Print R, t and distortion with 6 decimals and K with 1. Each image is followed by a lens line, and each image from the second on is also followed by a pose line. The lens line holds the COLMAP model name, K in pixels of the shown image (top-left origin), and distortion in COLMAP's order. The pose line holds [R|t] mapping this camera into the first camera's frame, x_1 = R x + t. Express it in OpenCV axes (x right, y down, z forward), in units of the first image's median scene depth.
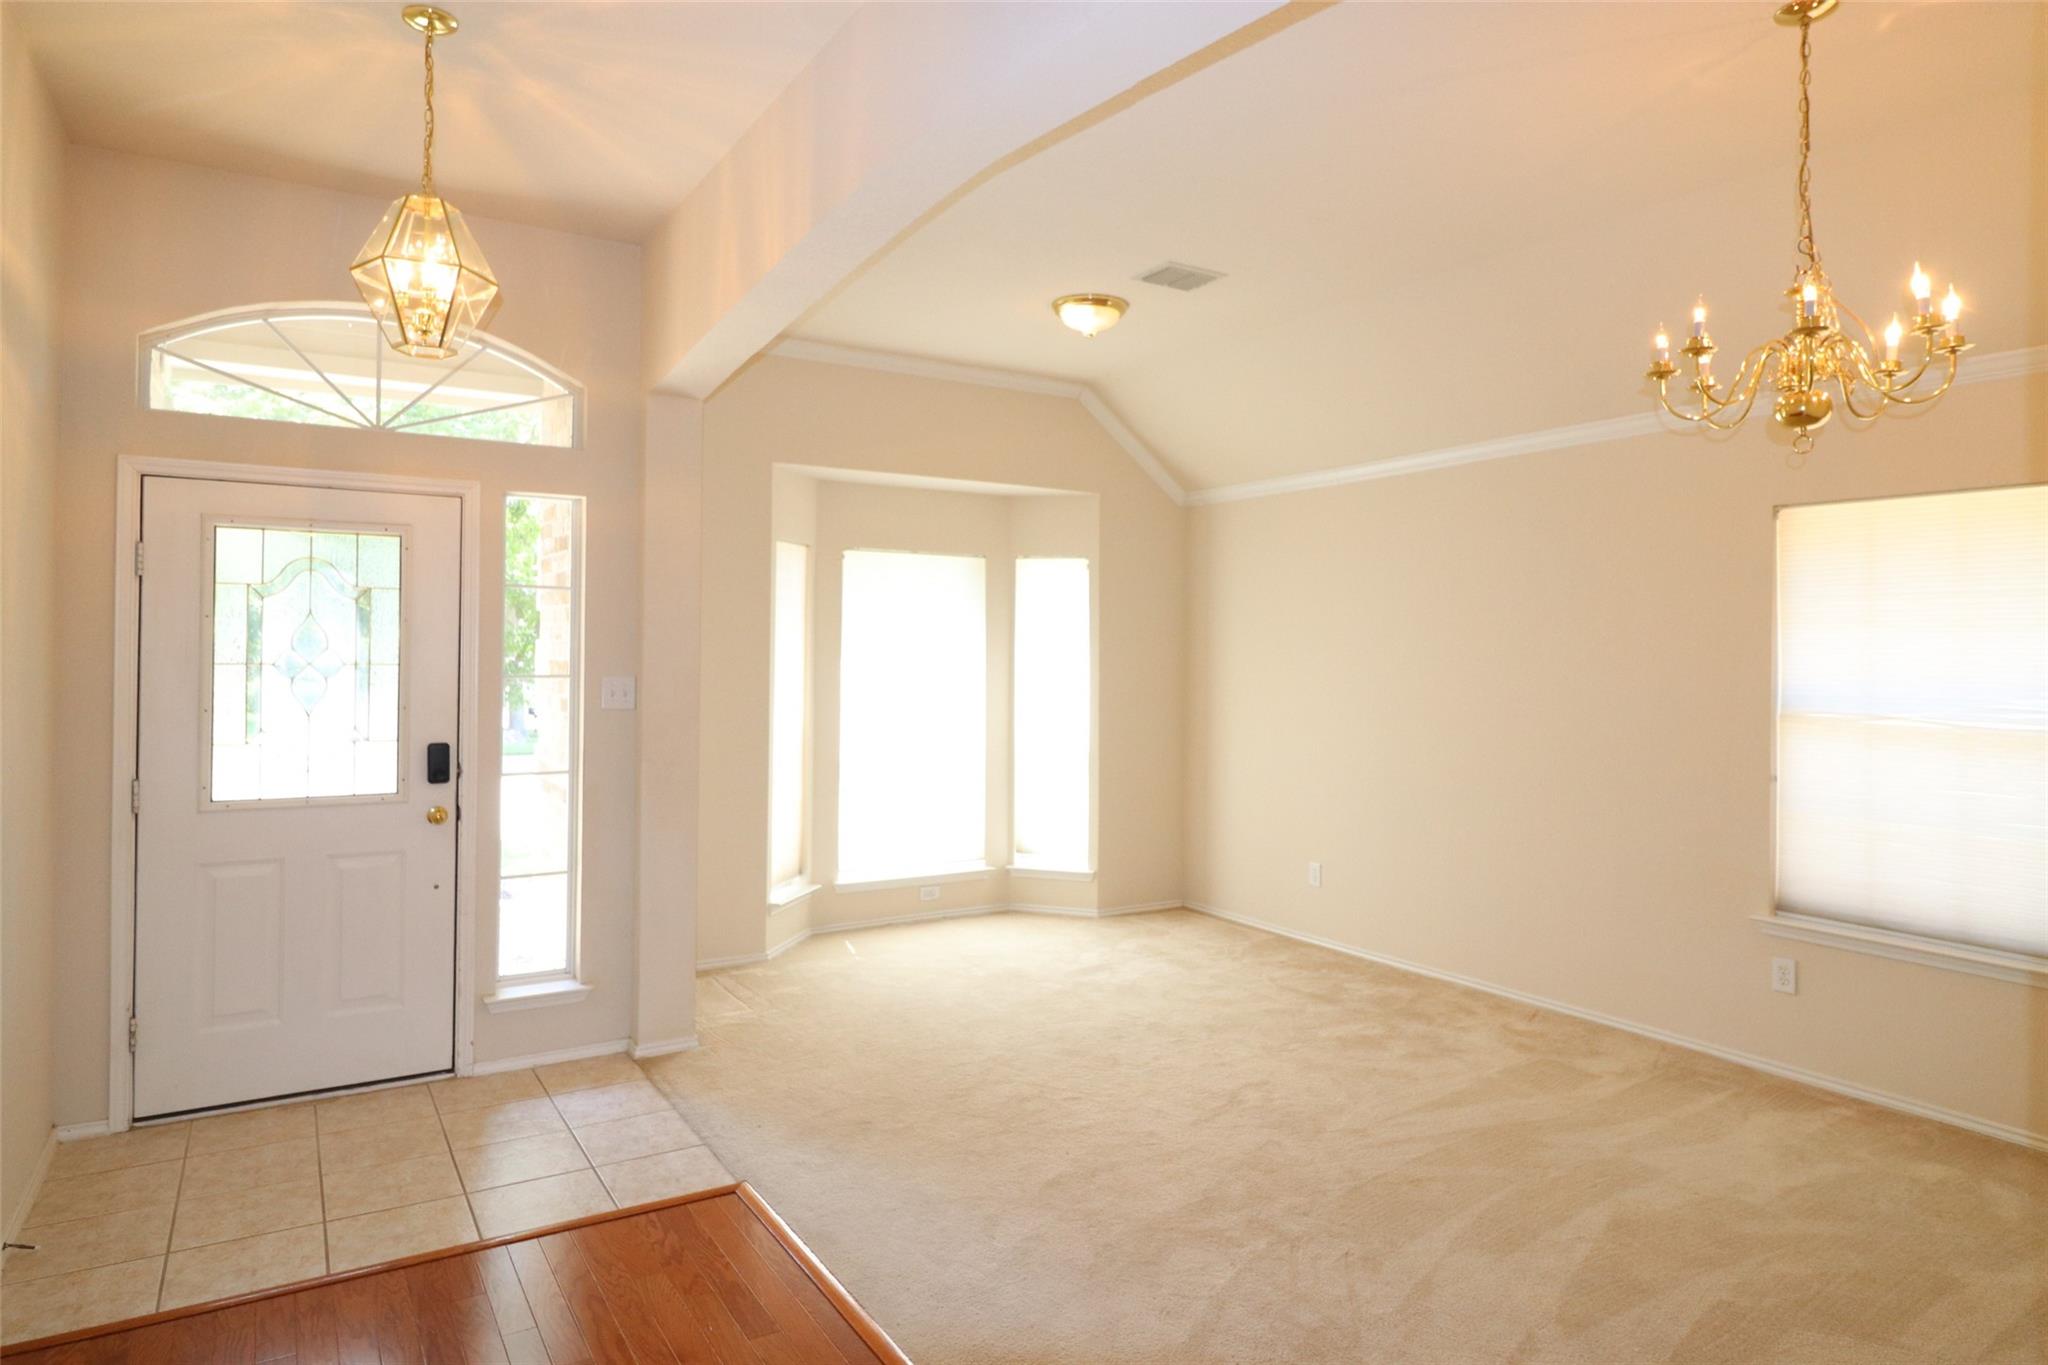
lens RADIAL K [[1202.9, 0, 1024.2], [0, 1202.9, 642.1], [0, 0, 1]] dist [0.007403, -0.013770]
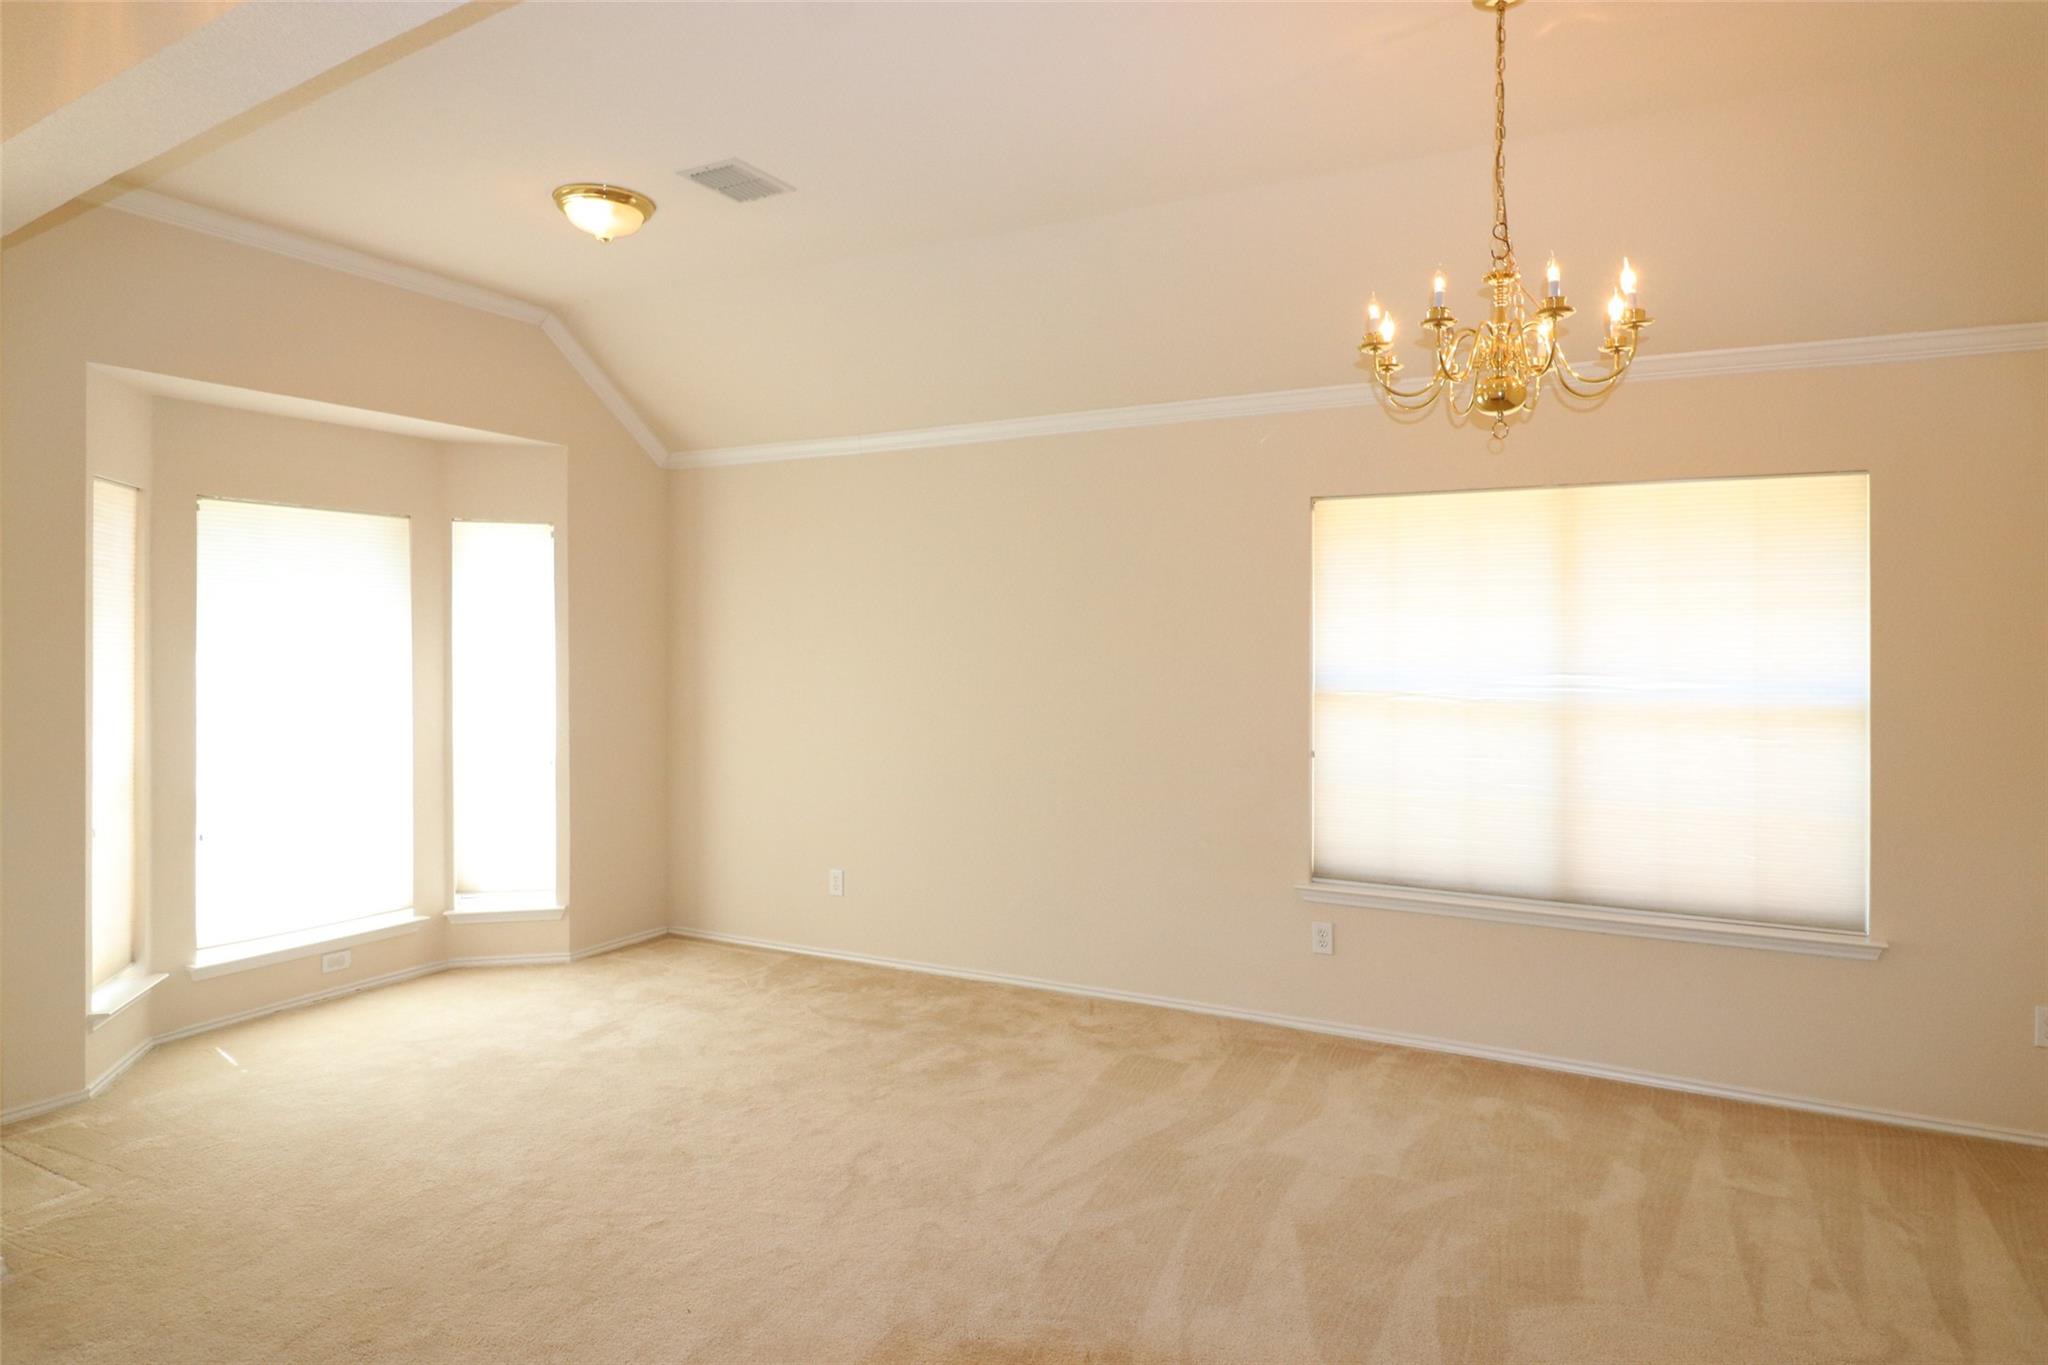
lens RADIAL K [[1202.9, 0, 1024.2], [0, 1202.9, 642.1], [0, 0, 1]] dist [0.007403, -0.013770]
pose [[0.863930, -0.008952, 0.503532, -0.116443], [0.002156, 0.999899, 0.014078, -0.000970], [-0.503607, -0.011077, 0.863862, 0.187837]]
